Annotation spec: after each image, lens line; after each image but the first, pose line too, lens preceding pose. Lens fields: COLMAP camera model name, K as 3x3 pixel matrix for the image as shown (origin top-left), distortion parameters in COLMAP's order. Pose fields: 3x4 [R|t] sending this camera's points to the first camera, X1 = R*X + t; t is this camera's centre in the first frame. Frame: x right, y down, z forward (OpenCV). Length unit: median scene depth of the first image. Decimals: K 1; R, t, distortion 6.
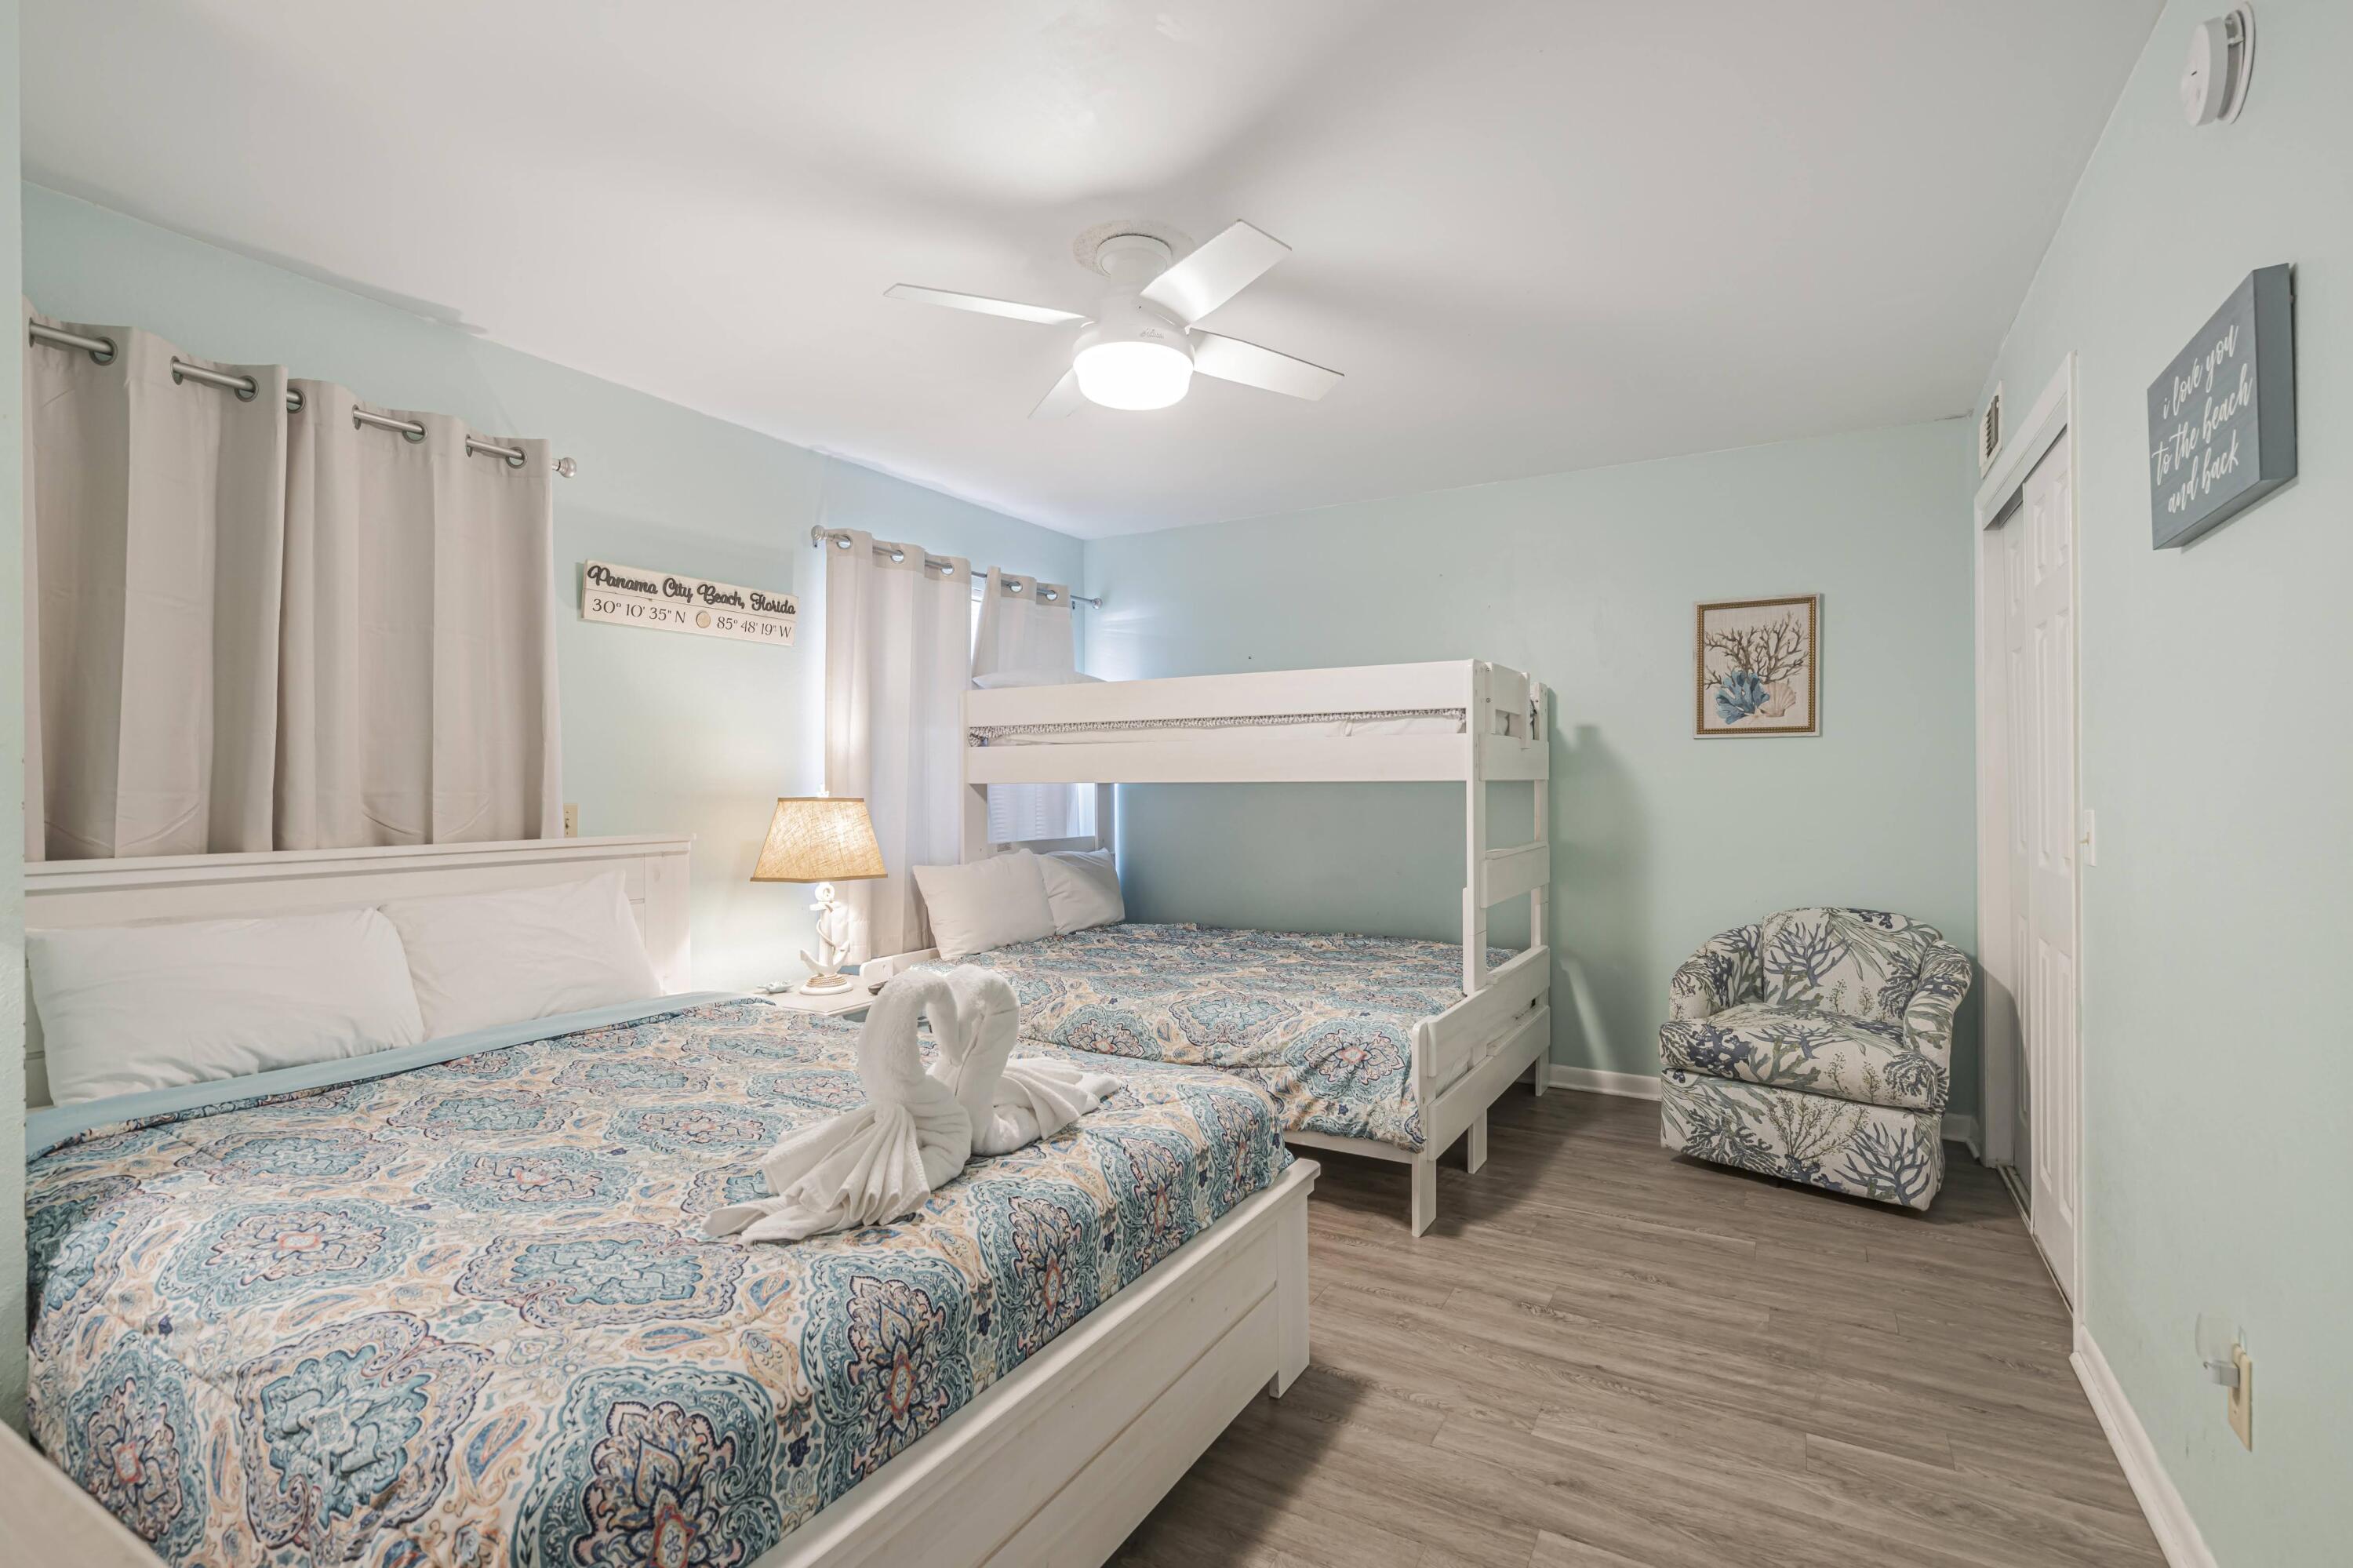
lens RADIAL K [[1072.1, 0, 1180.8], [0, 1072.1, 781.4], [0, 0, 1]] dist [-0.004344, 0.000995]
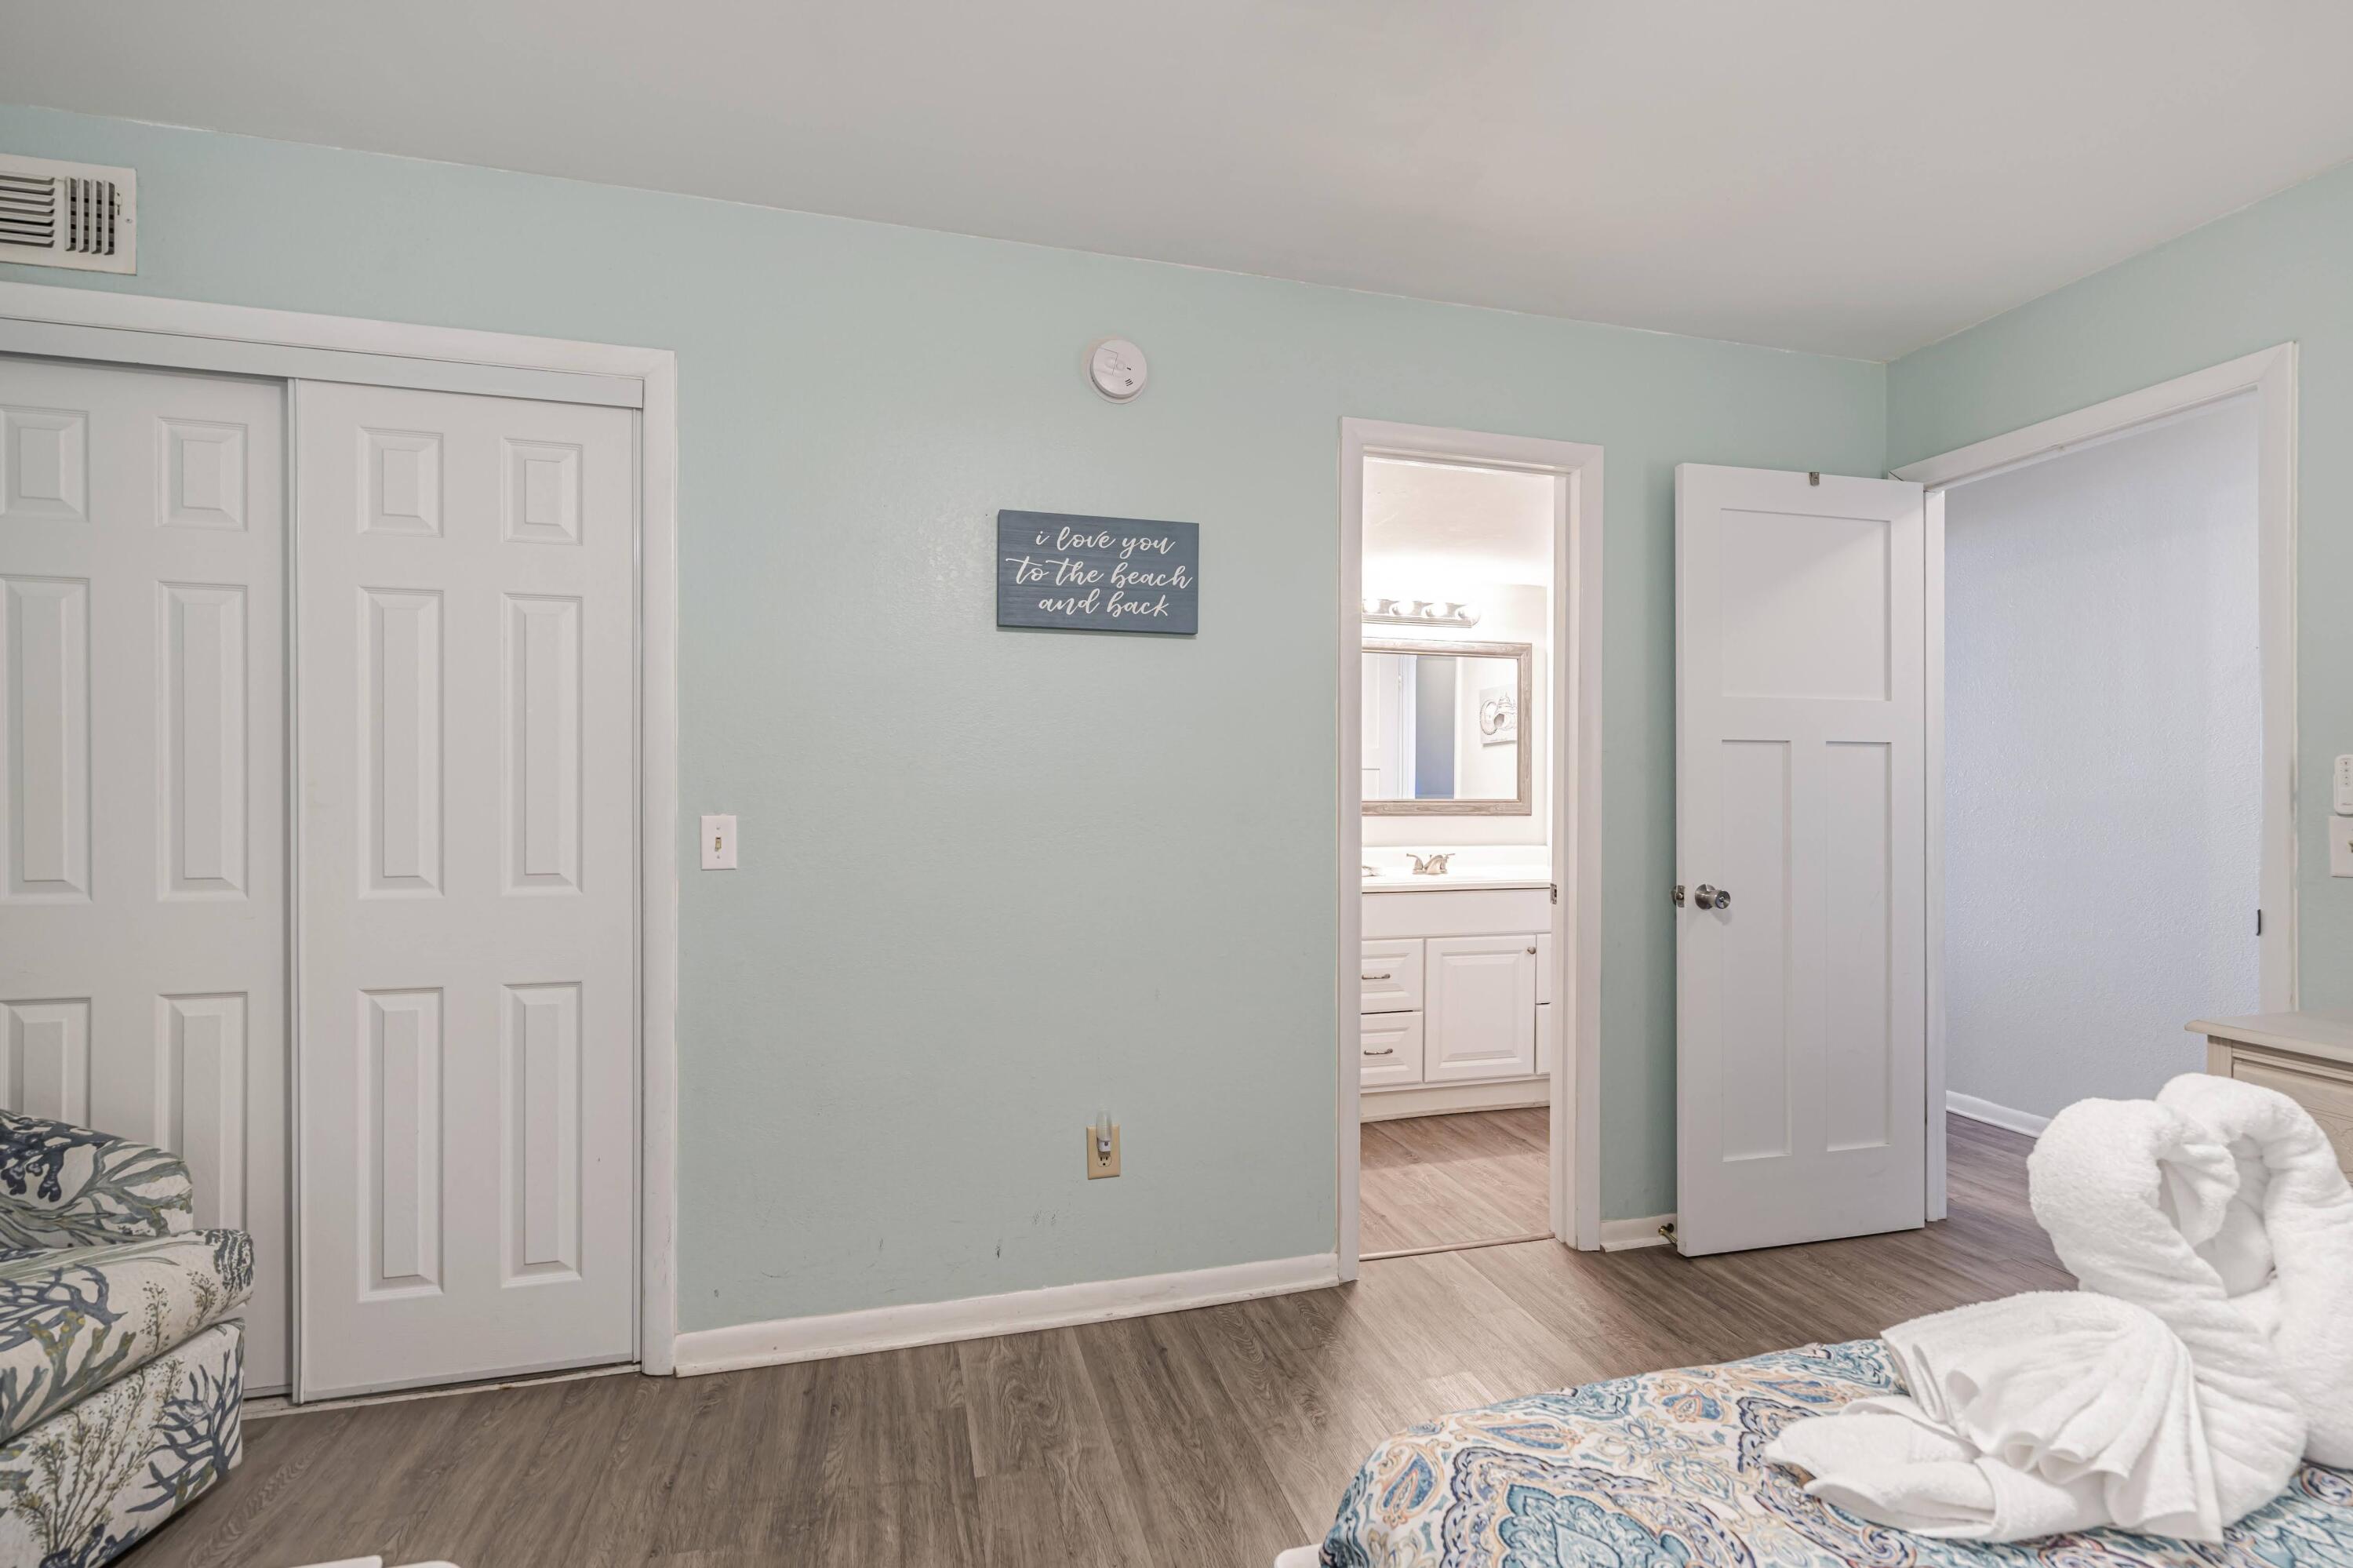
lens RADIAL K [[1072.1, 0, 1185.0], [0, 1072.1, 790.1], [0, 0, 1]] dist [-0.004344, 0.000995]
pose [[-0.706772, 0.003172, 0.707434, -0.201097], [-0.004230, 0.999953, -0.008711, 0.006816], [-0.707428, -0.009149, -0.706726, 1.415139]]
